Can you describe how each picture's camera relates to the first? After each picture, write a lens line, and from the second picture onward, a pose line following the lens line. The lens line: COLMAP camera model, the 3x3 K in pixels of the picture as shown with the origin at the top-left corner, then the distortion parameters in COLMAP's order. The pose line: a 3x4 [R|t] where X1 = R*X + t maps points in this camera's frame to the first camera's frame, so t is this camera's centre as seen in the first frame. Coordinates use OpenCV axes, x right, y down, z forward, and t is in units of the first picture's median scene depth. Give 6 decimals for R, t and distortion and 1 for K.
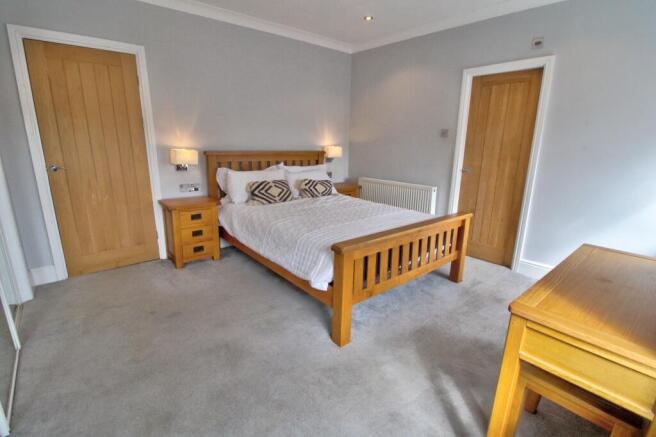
lens RADIAL K [[308.7, 0, 325.2], [0, 308.7, 214.1], [0, 0, 1]] dist [0.001369, -0.014115]
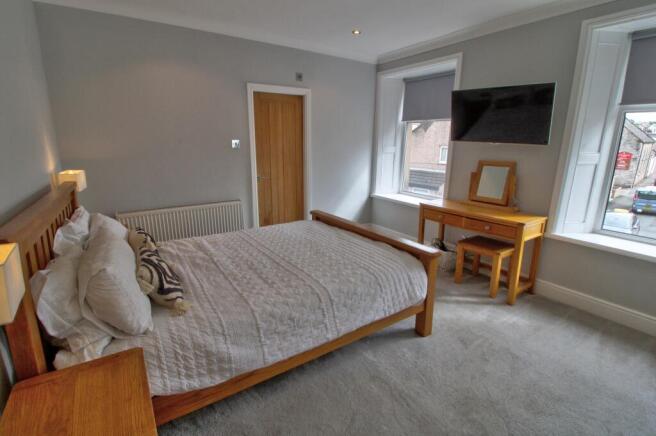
lens RADIAL K [[308.7, 0, 325.2], [0, 308.7, 213.6], [0, 0, 1]] dist [0.001369, -0.014115]
pose [[0.106323, -0.239929, 0.964950, -0.671996], [0.240325, 0.947880, 0.209205, -0.226251], [-0.964852, 0.209658, 0.158443, 0.734197]]
